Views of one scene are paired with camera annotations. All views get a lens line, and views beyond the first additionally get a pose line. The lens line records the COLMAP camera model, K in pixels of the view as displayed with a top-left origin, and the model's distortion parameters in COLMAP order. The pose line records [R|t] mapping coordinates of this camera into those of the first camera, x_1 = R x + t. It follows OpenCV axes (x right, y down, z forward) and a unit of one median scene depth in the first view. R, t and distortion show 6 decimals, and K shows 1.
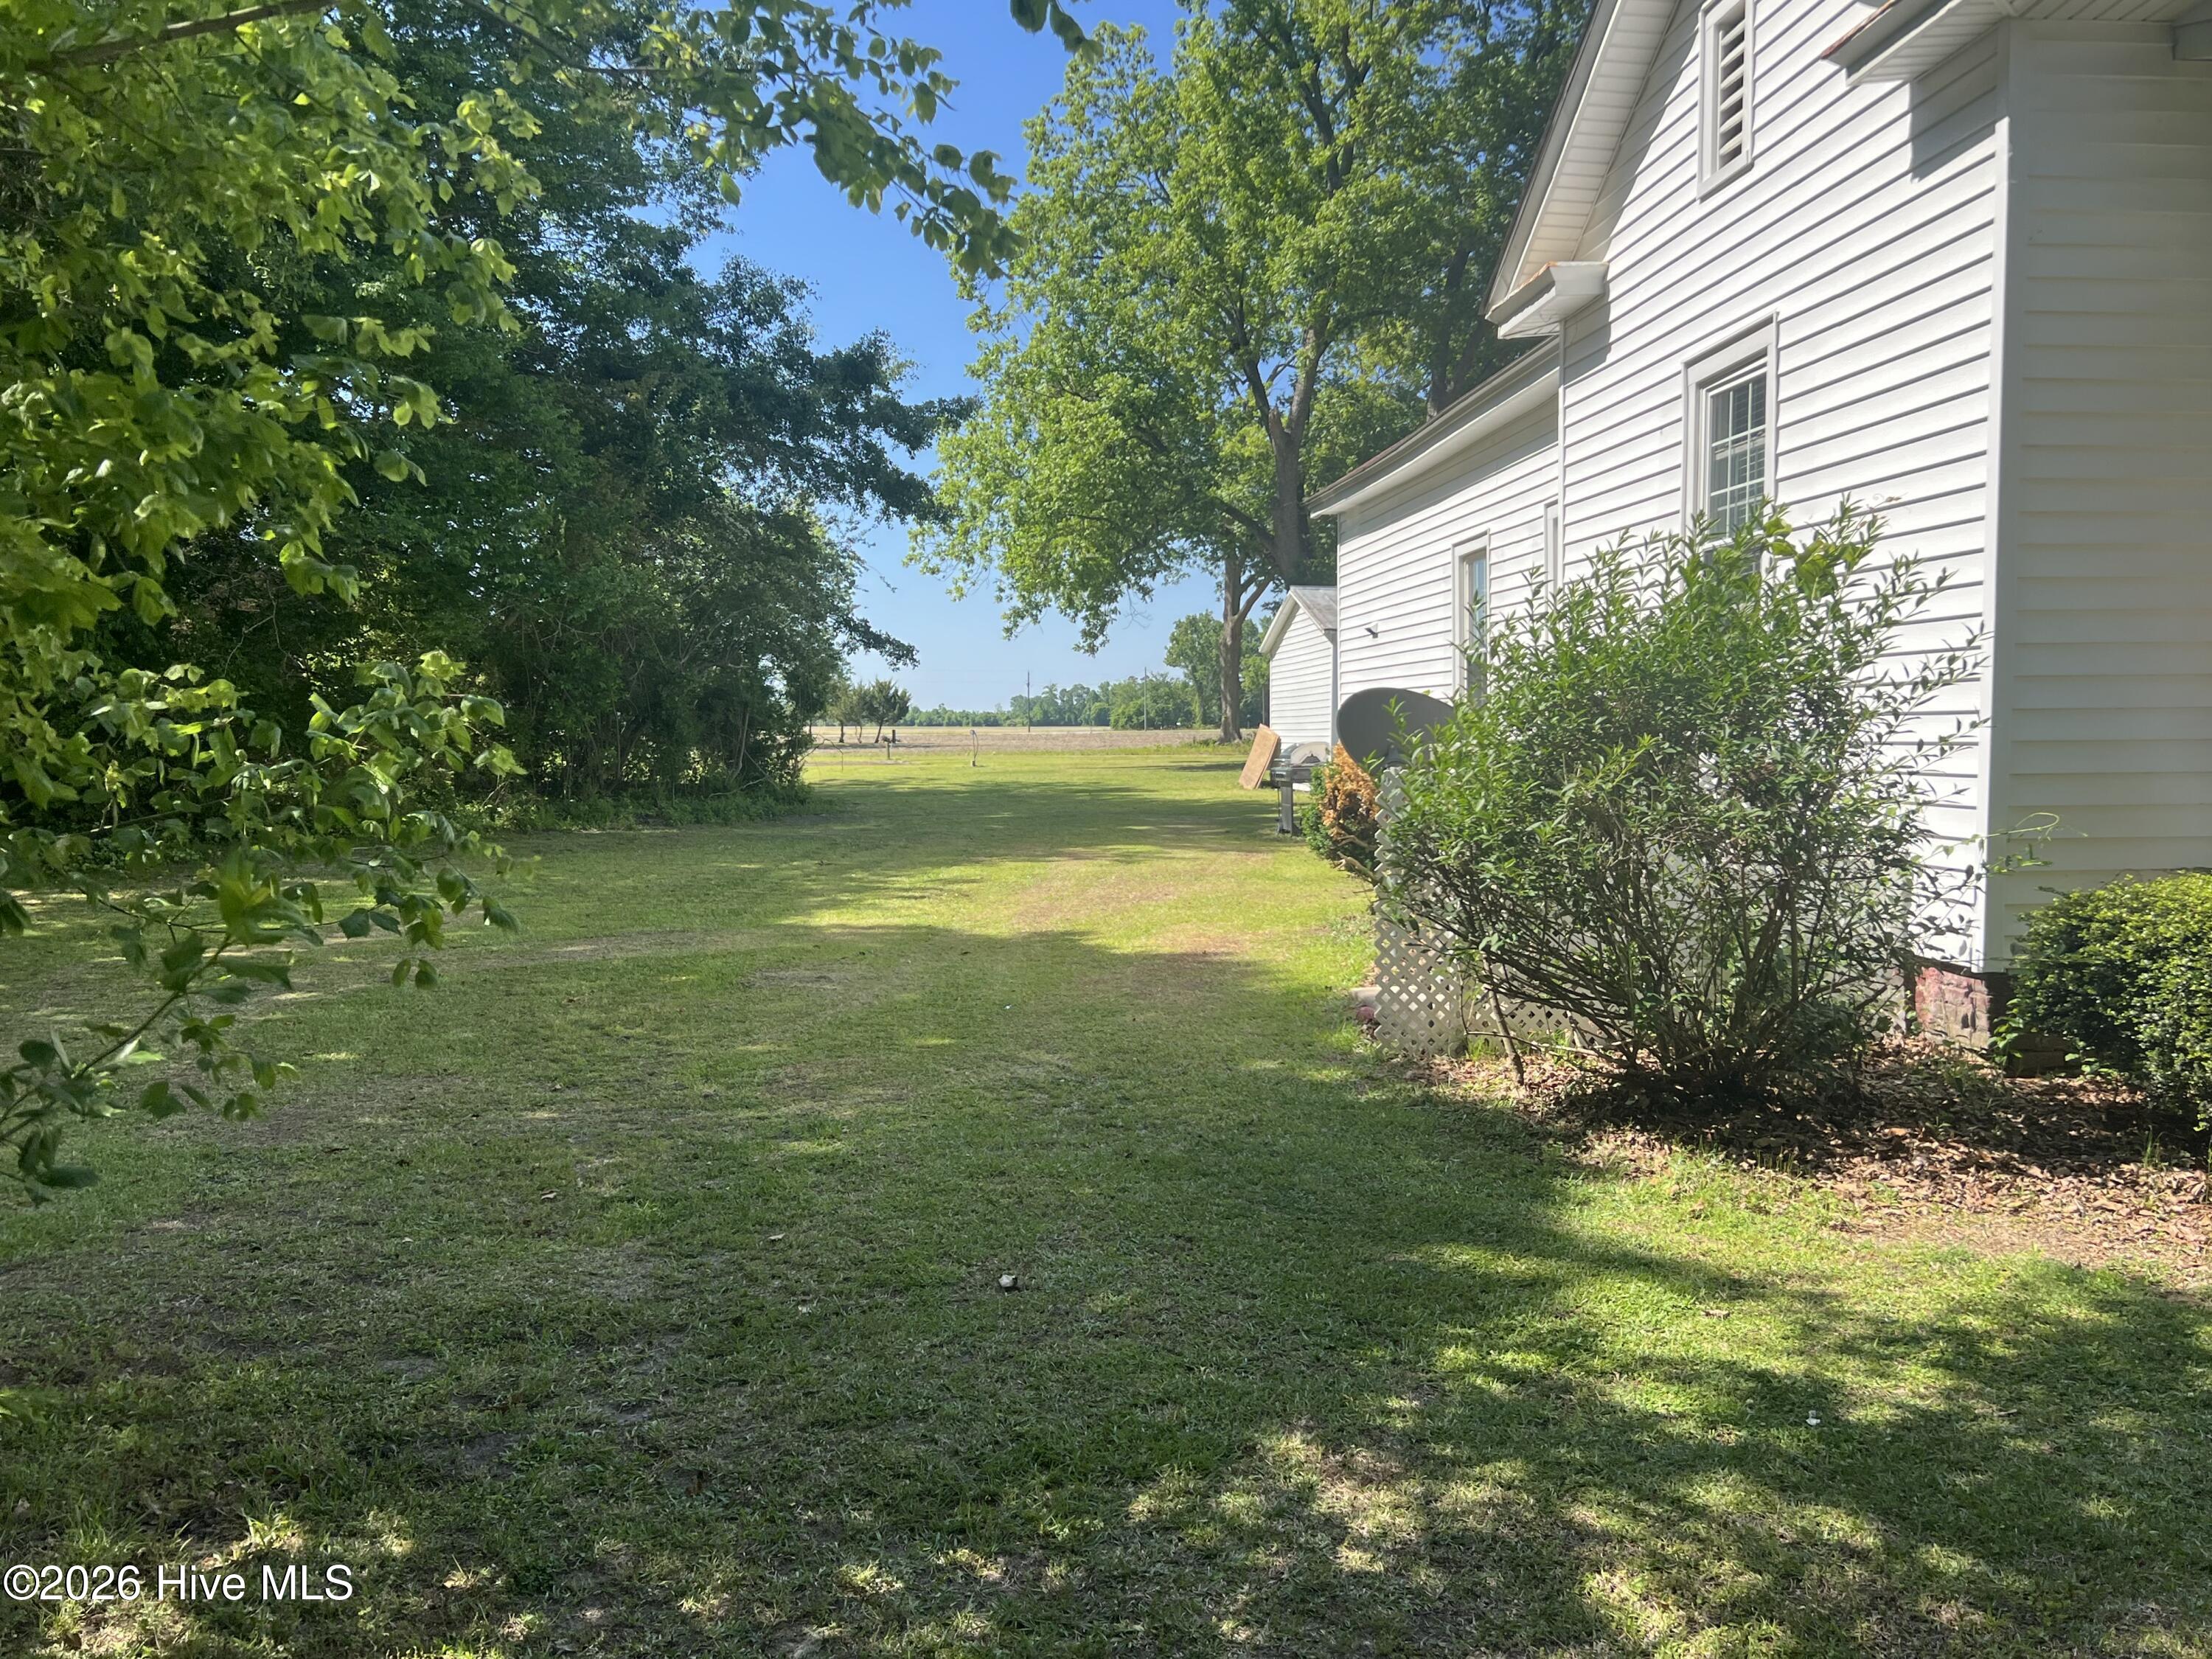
lens RADIAL K [[1774.2, 0, 1106.0], [0, 1774.2, 829.5], [0, 0, 1]] dist [0.150982, -0.260772]
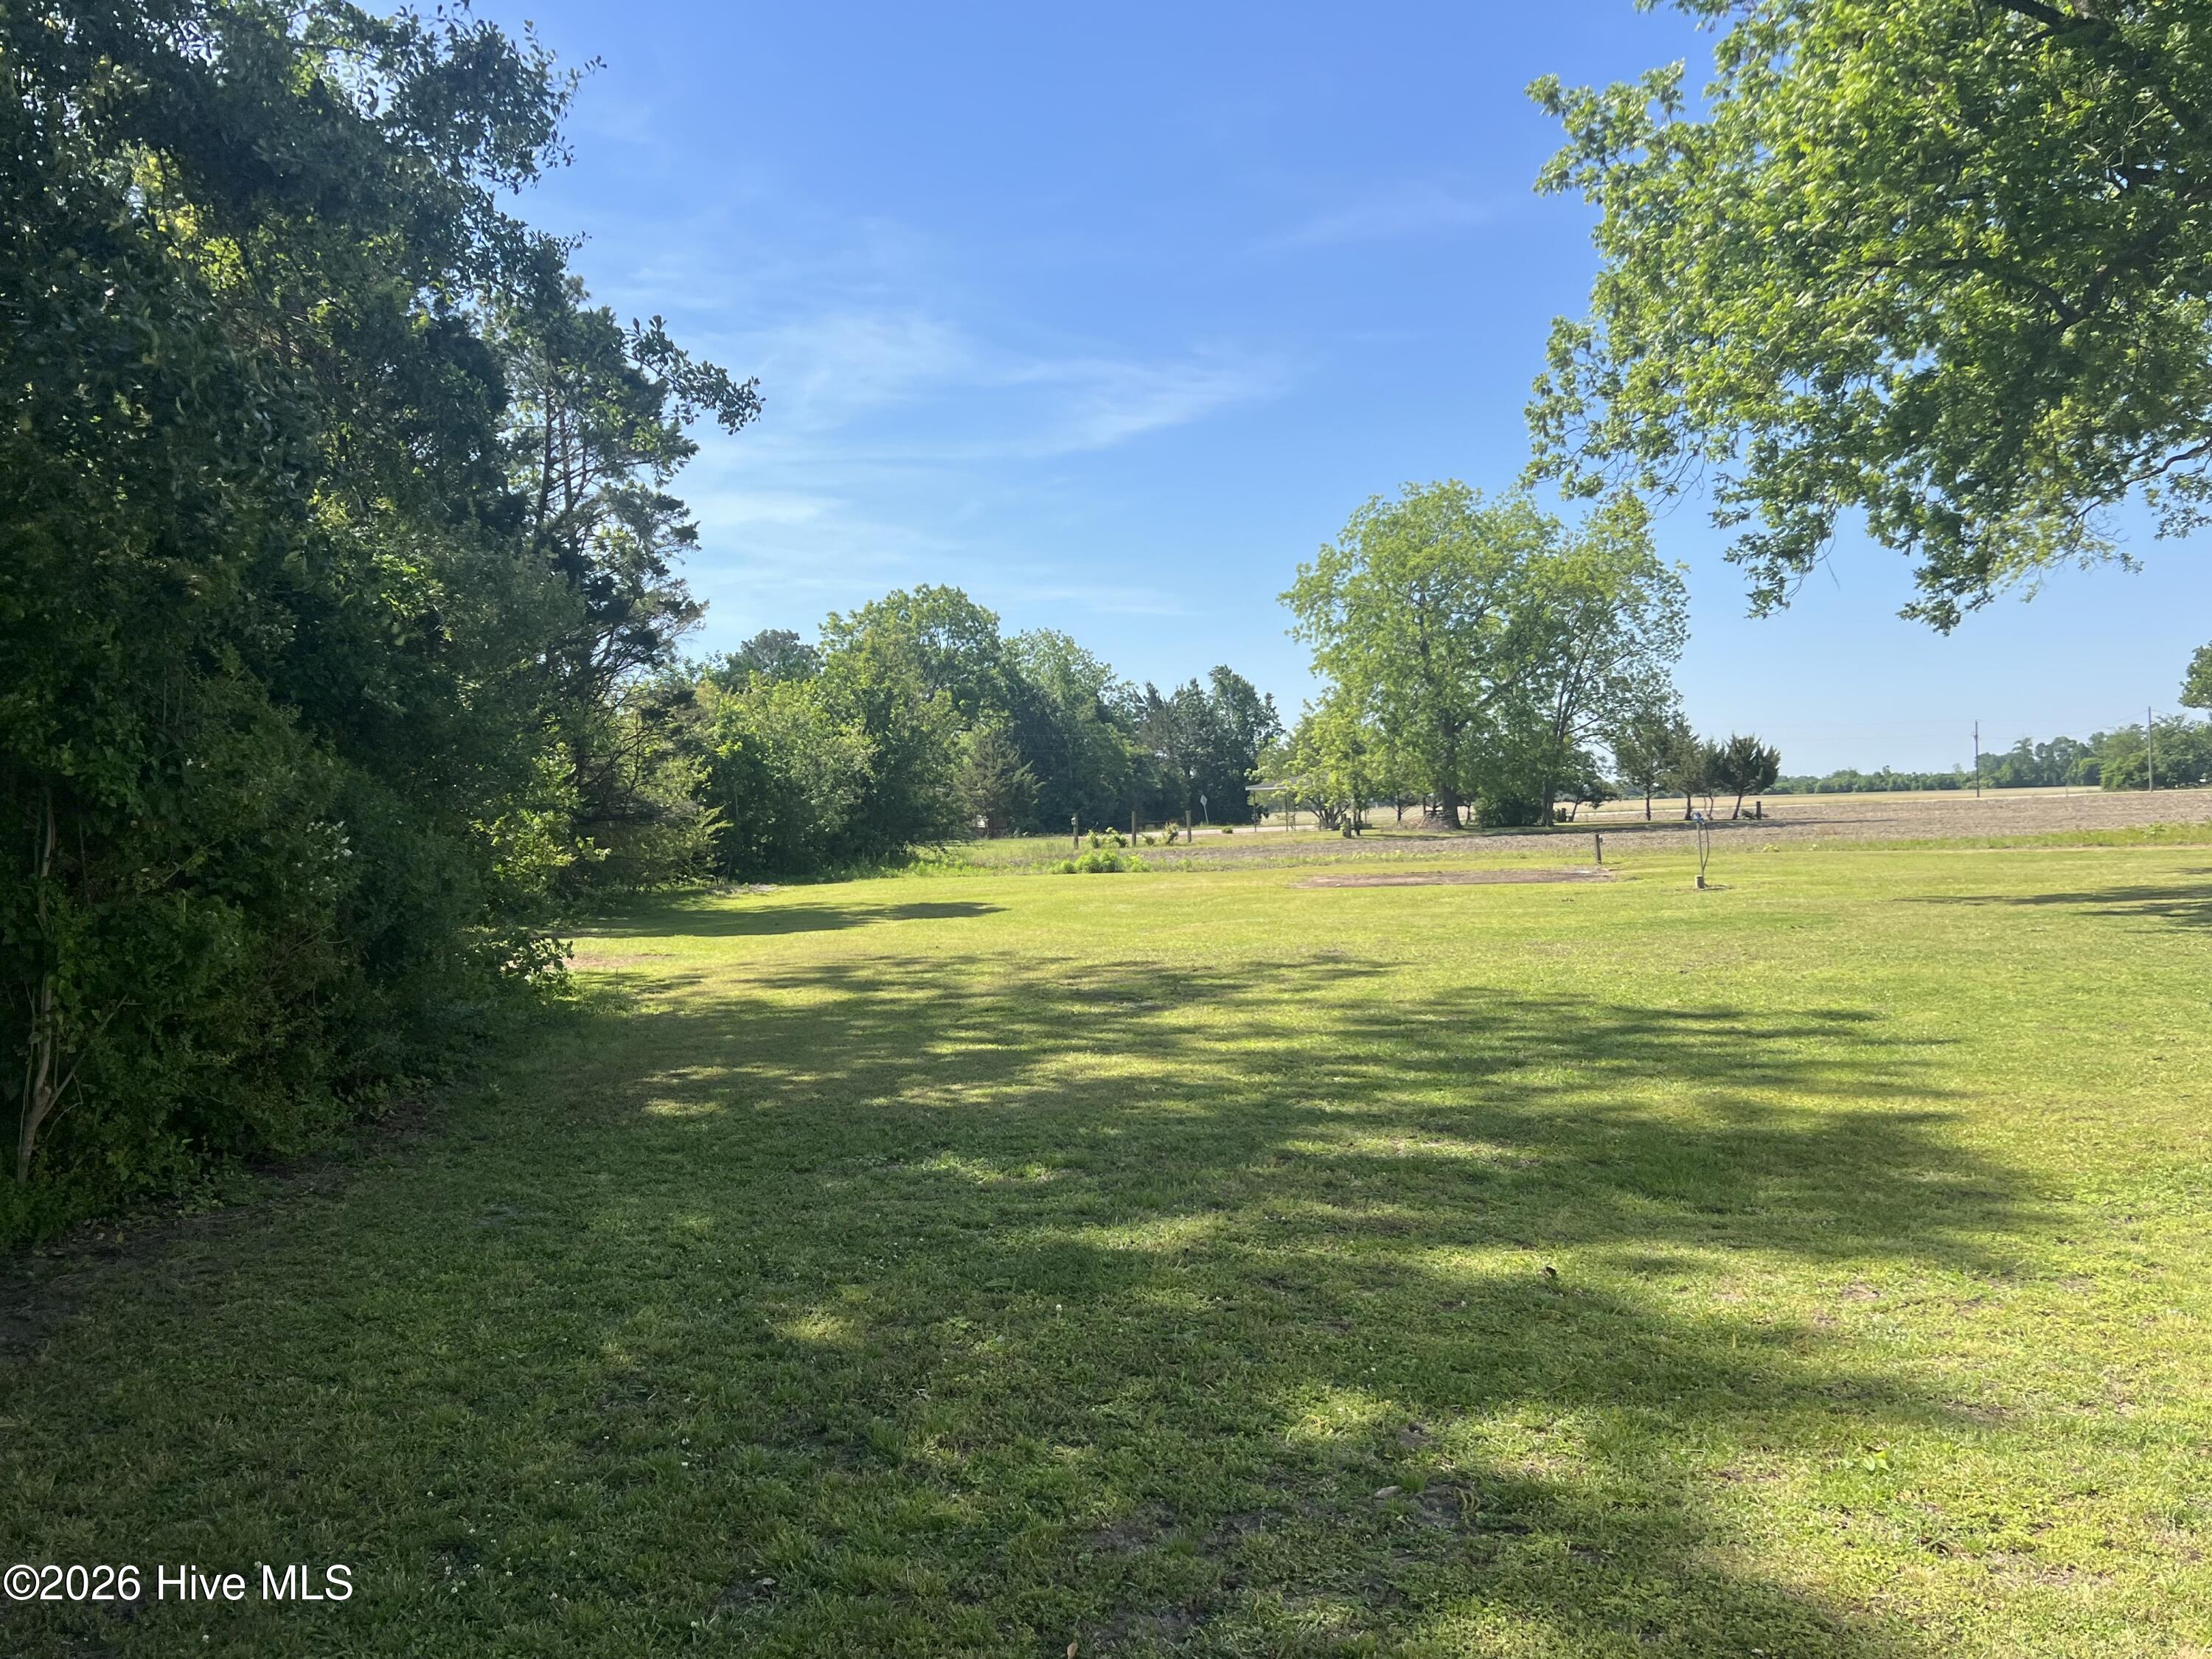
lens RADIAL K [[1825.6, 0, 1106.0], [0, 1825.6, 829.5], [0, 0, 1]] dist [0.013709, 0.008094]
pose [[0.878397, -0.018021, -0.477591, 0.024820], [-0.001776, 0.999159, -0.040968, -0.037169], [0.477927, 0.036835, 0.877627, 0.586482]]
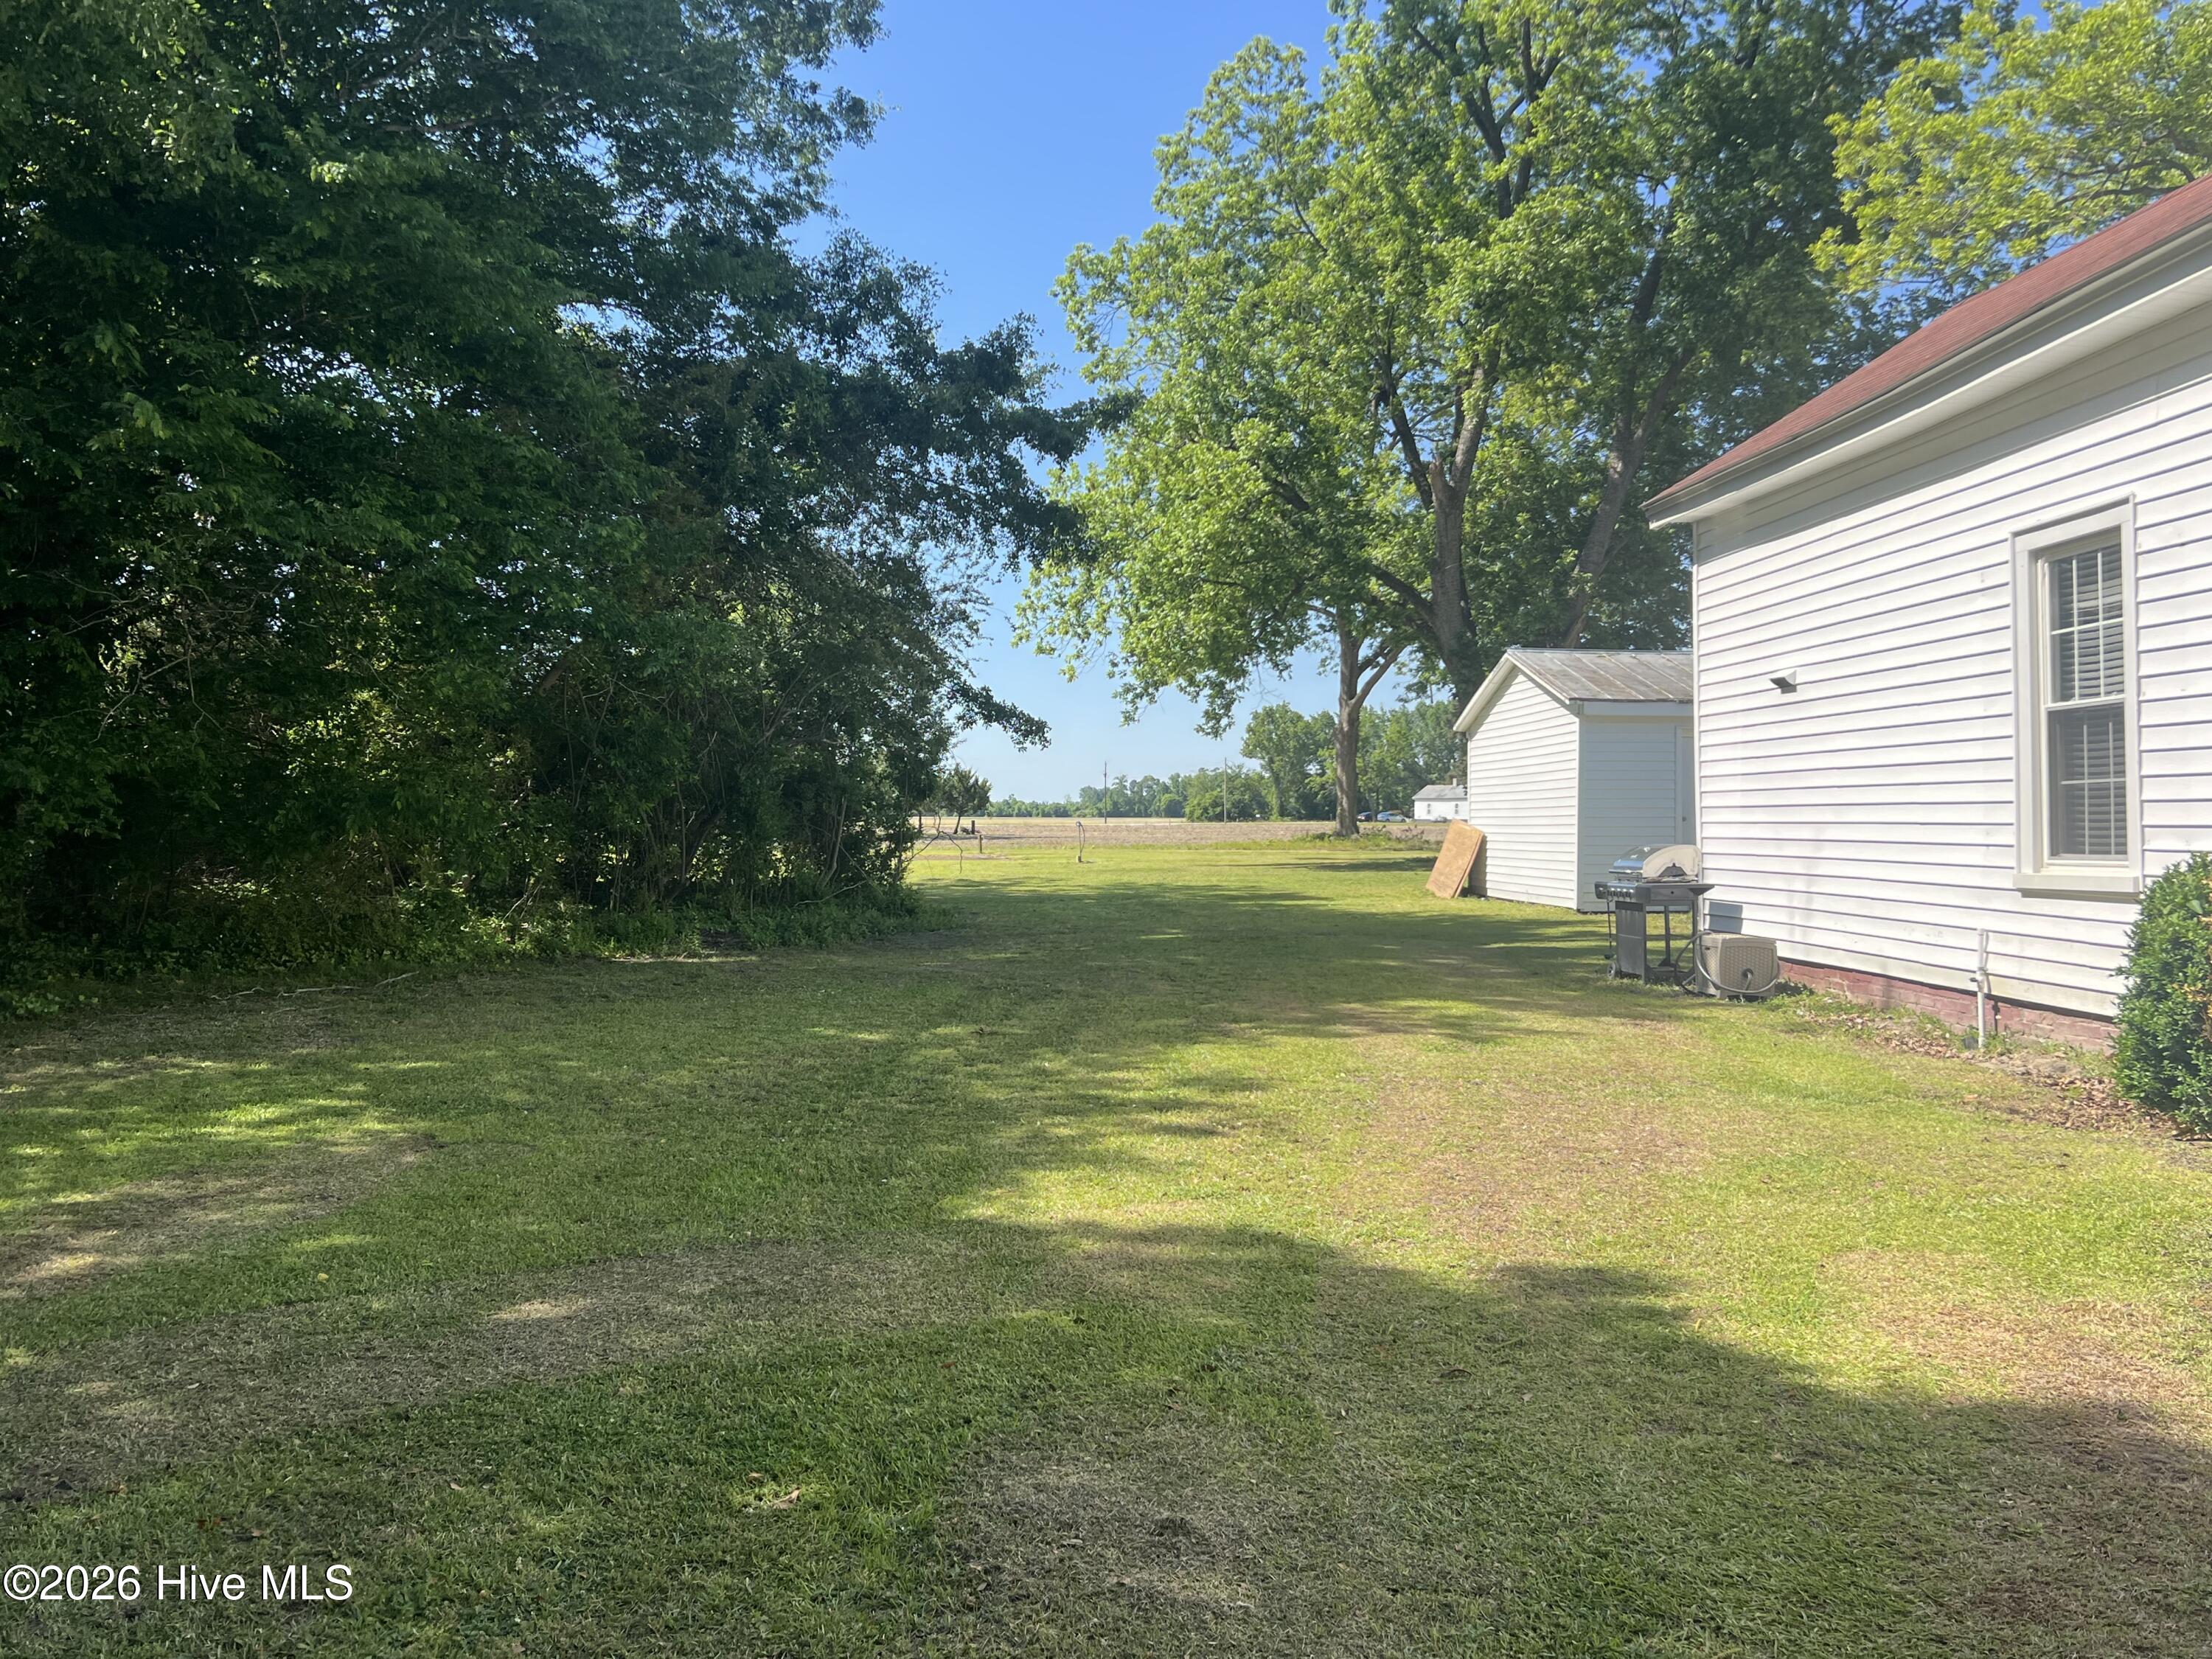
lens RADIAL K [[1774.2, 0, 1106.0], [0, 1774.2, 829.5], [0, 0, 1]] dist [0.150982, -0.260772]
pose [[0.999253, 0.006890, -0.038033, -0.033512], [-0.008832, 0.998653, -0.051122, -0.007963], [0.037629, 0.051420, 0.997968, 0.131952]]
